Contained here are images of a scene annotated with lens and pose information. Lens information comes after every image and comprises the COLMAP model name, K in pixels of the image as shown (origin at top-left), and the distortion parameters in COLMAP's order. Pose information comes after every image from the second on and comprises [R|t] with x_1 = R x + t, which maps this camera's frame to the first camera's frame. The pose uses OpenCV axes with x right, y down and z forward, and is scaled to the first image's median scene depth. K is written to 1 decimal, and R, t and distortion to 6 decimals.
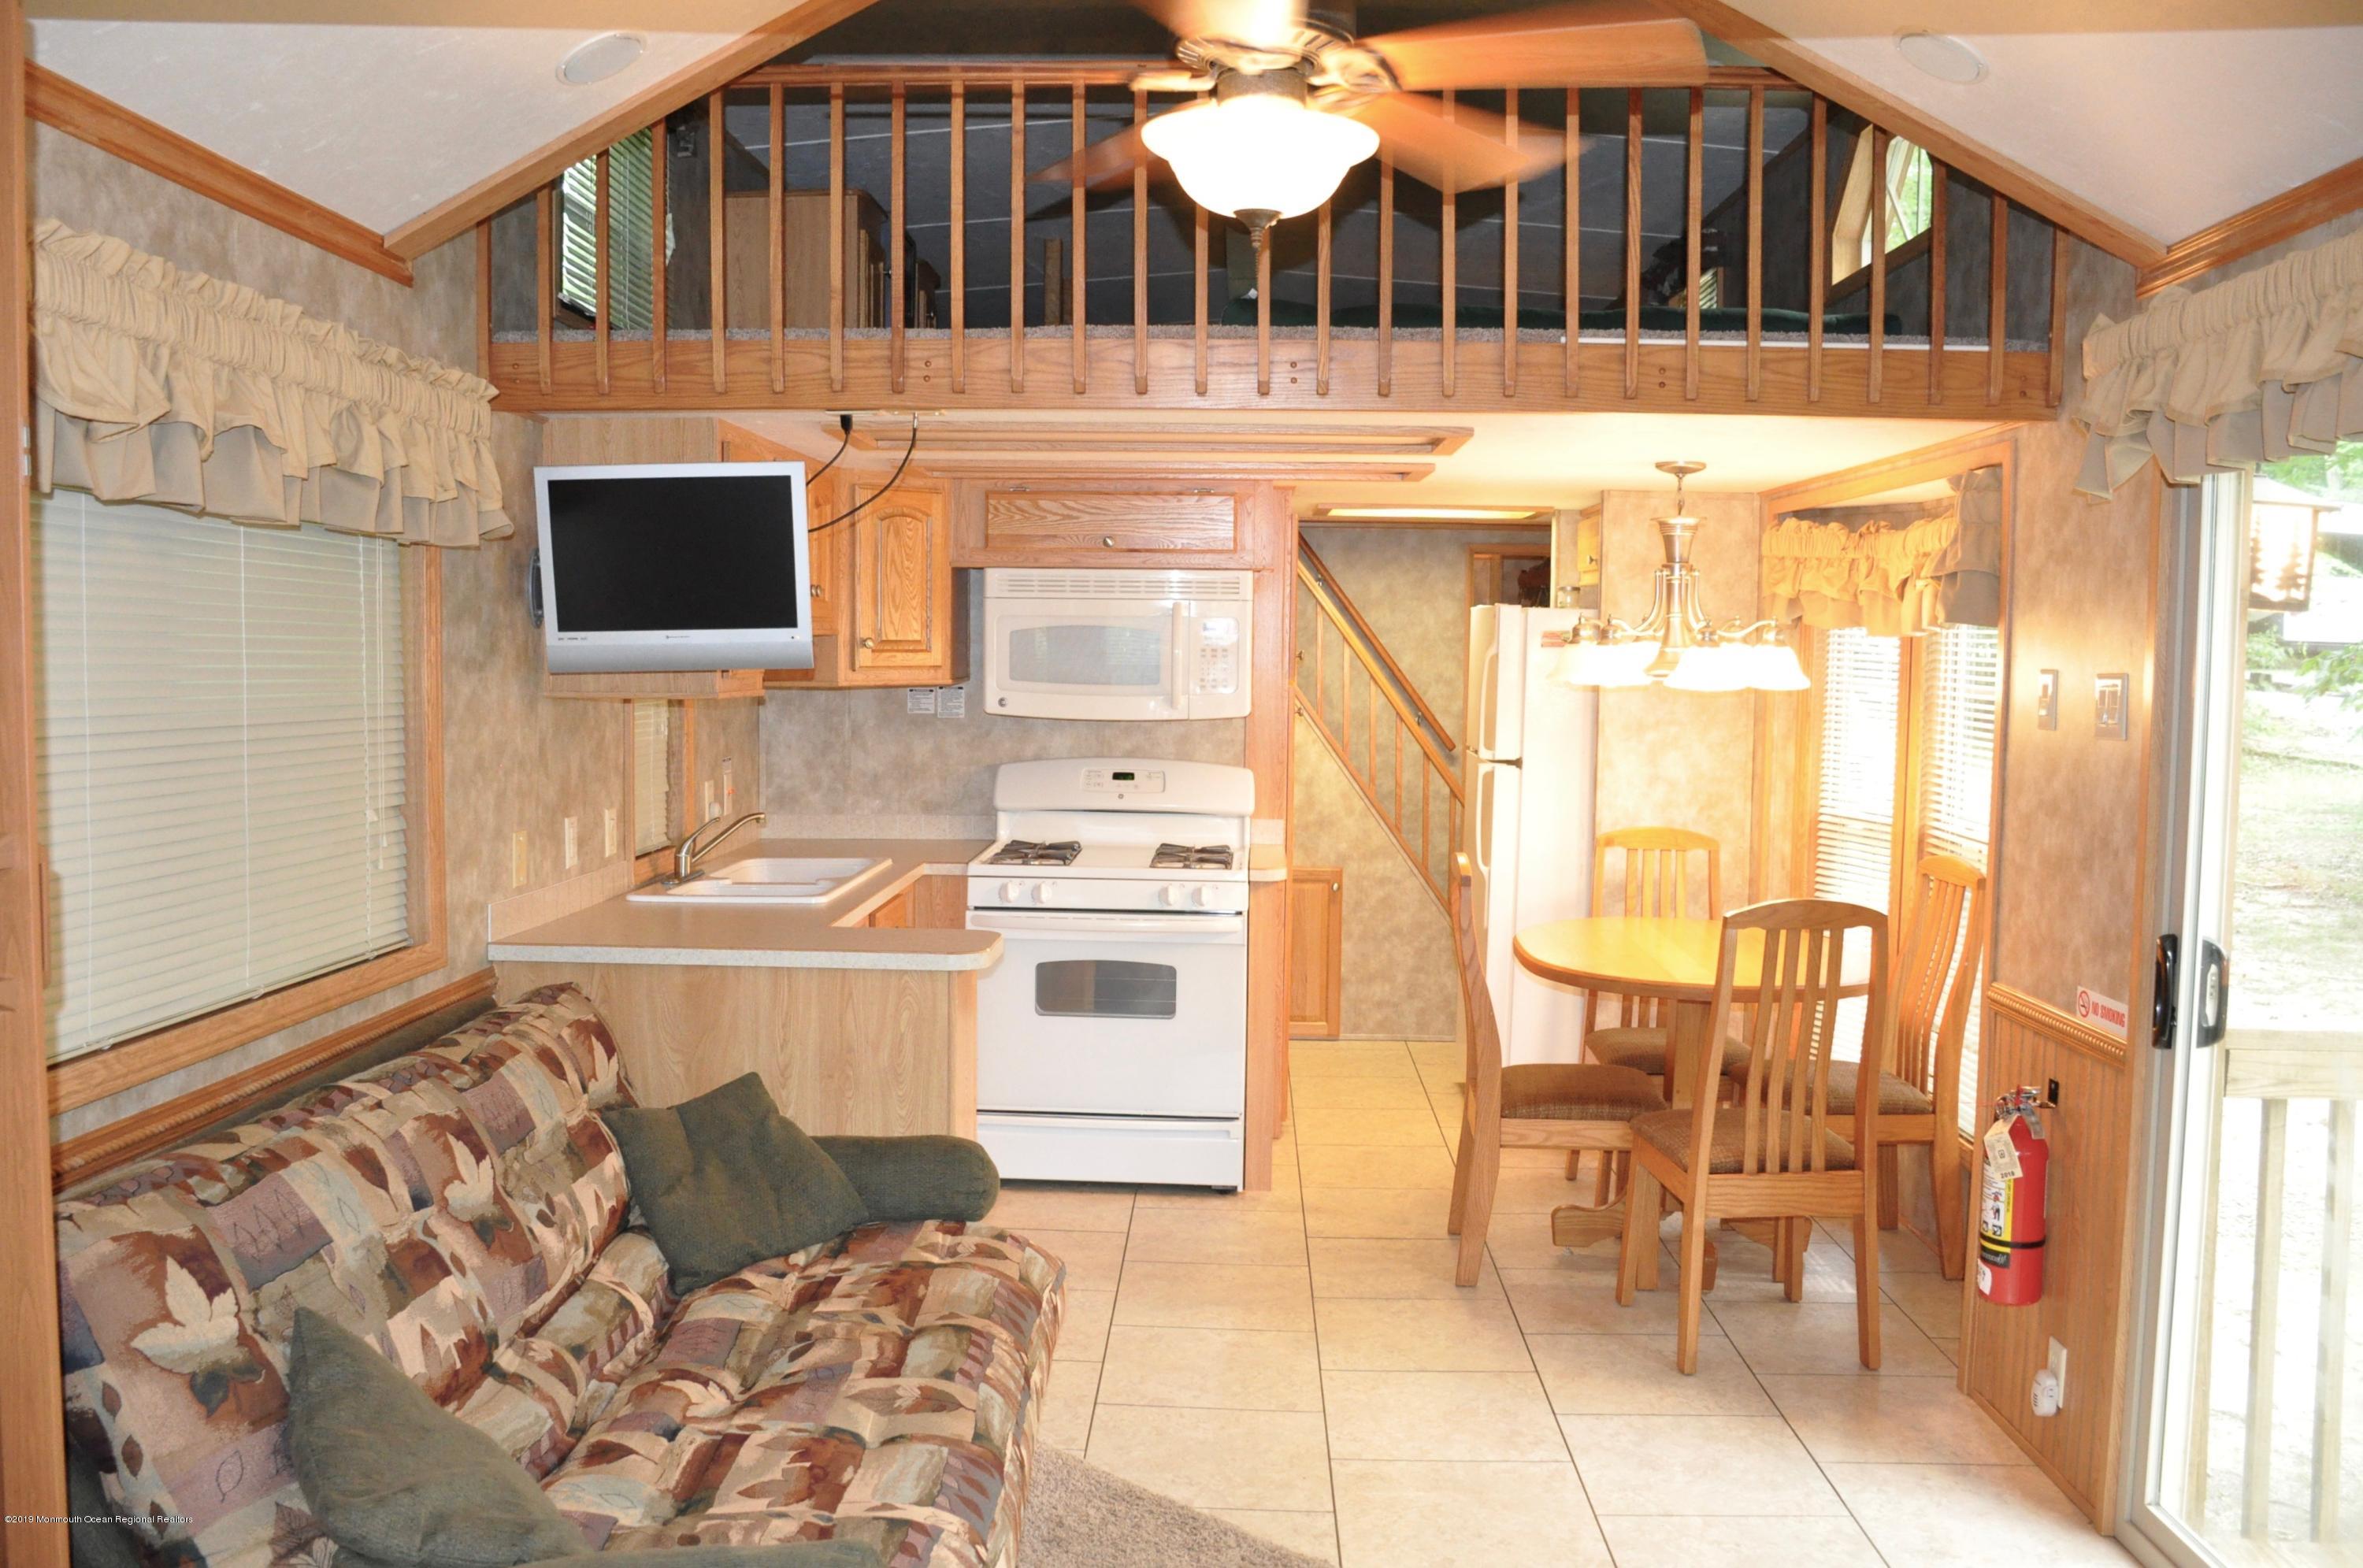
lens RADIAL K [[1820.7, 0, 1181.5], [0, 1820.7, 784.0], [0, 0, 1]] dist [-0.146154, 0.116955]
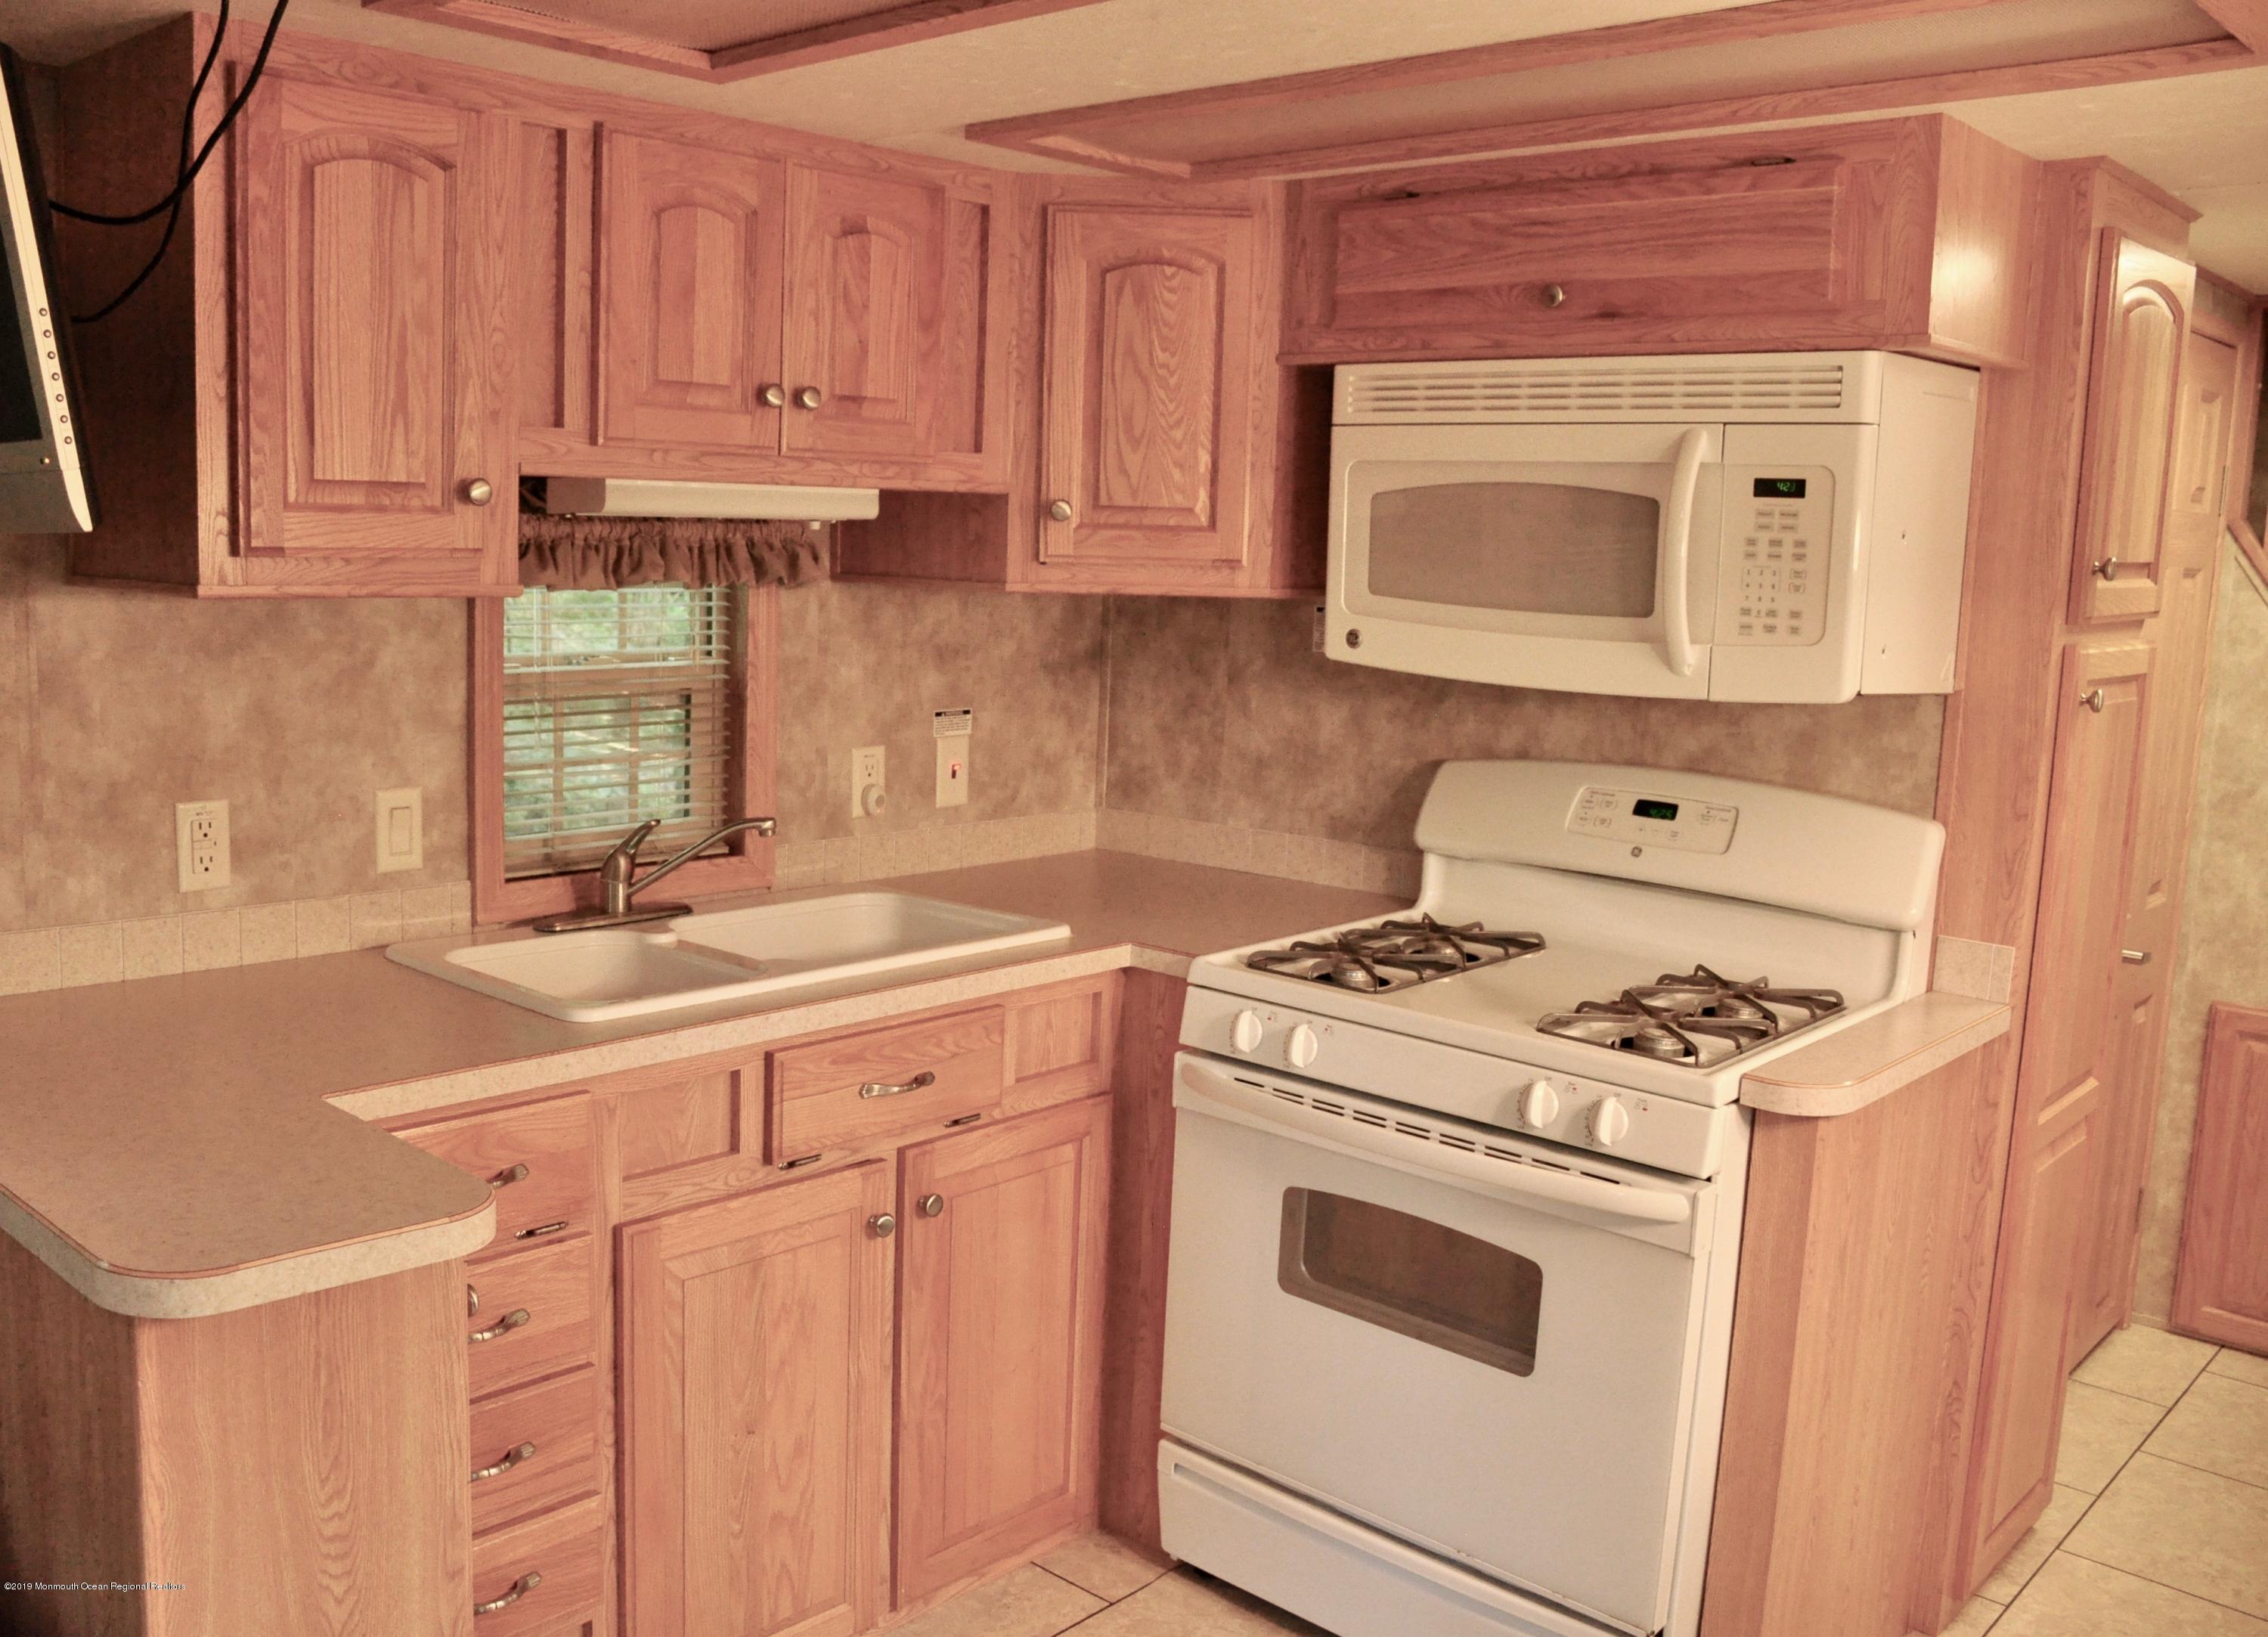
lens RADIAL K [[1966.5, 0, 1086.0], [0, 1966.5, 822.1], [0, 0, 1]] dist [-0.091556, -0.007739]
pose [[0.753104, 0.110733, -0.648516, 0.187157], [-0.074549, 0.993748, 0.083110, -0.032397], [0.653665, -0.014244, 0.756650, 0.518401]]
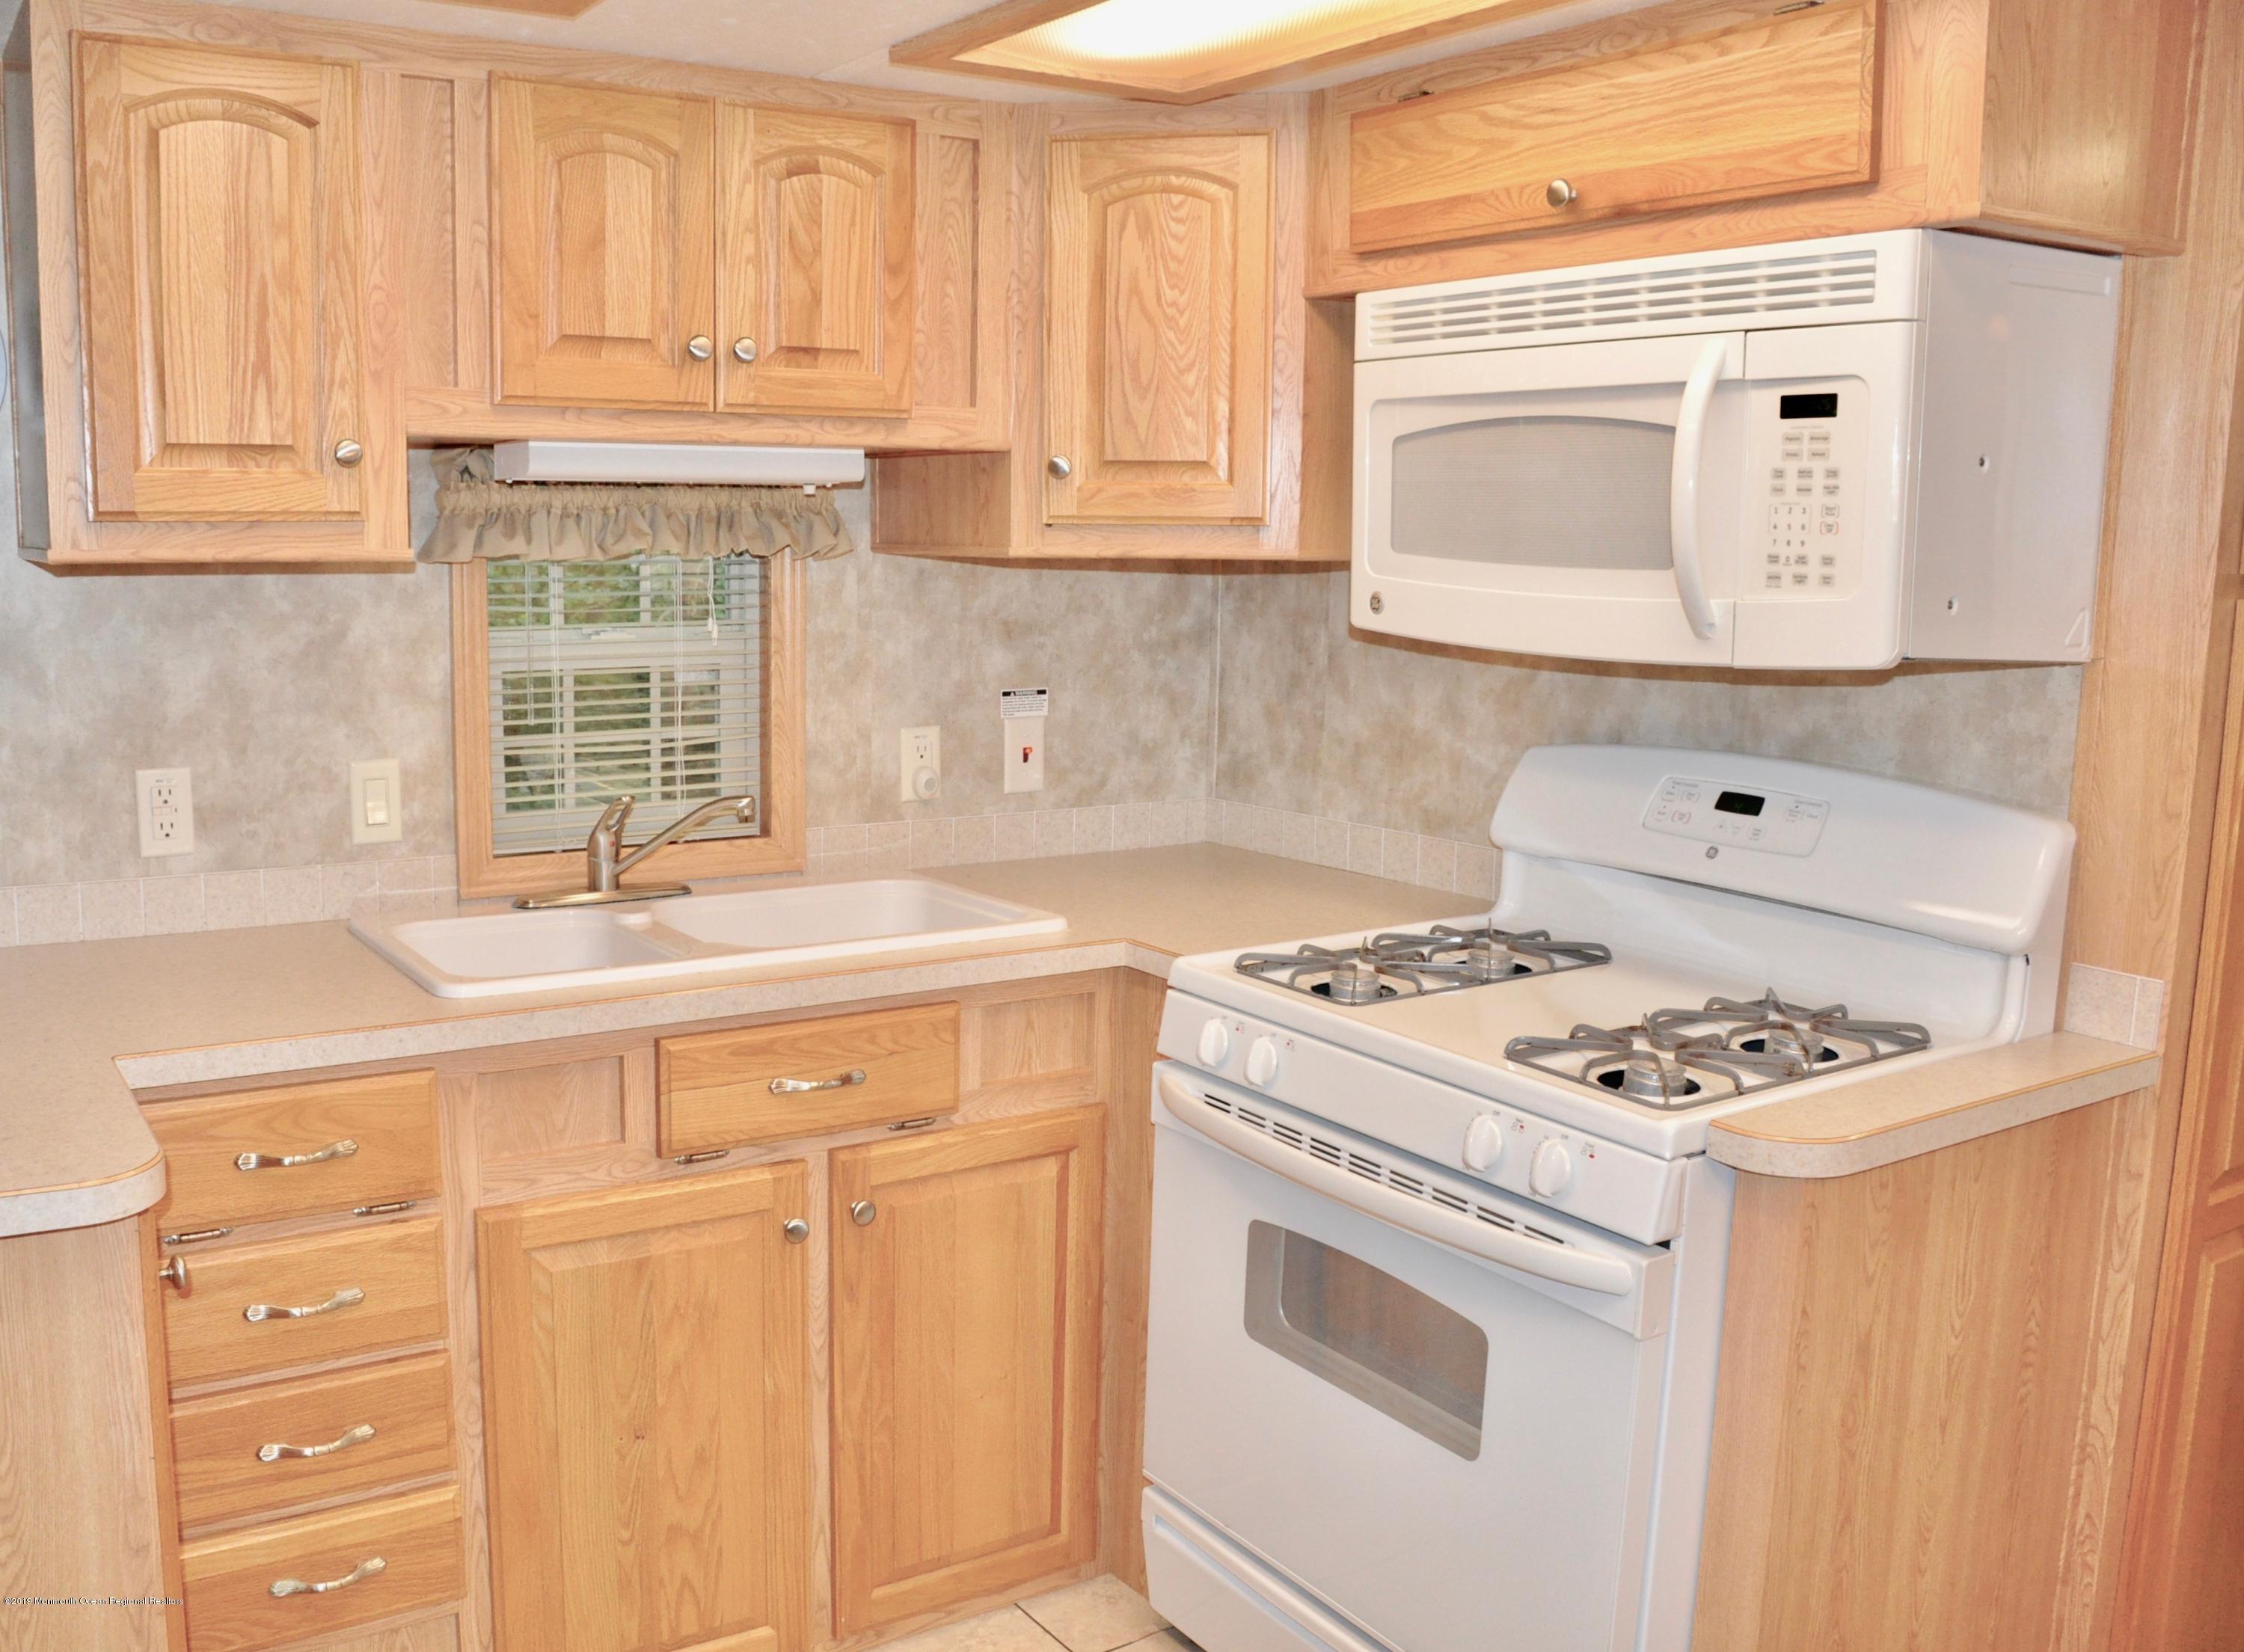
lens RADIAL K [[1956.8, 0, 1046.2], [0, 1956.8, 834.2], [0, 0, 1]] dist [-0.106700, 0.021980]
pose [[0.562439, 0.125733, -0.817223, 0.231463], [-0.069949, 0.992063, 0.104491, -0.031434], [0.823874, -0.001606, 0.566770, 0.633662]]
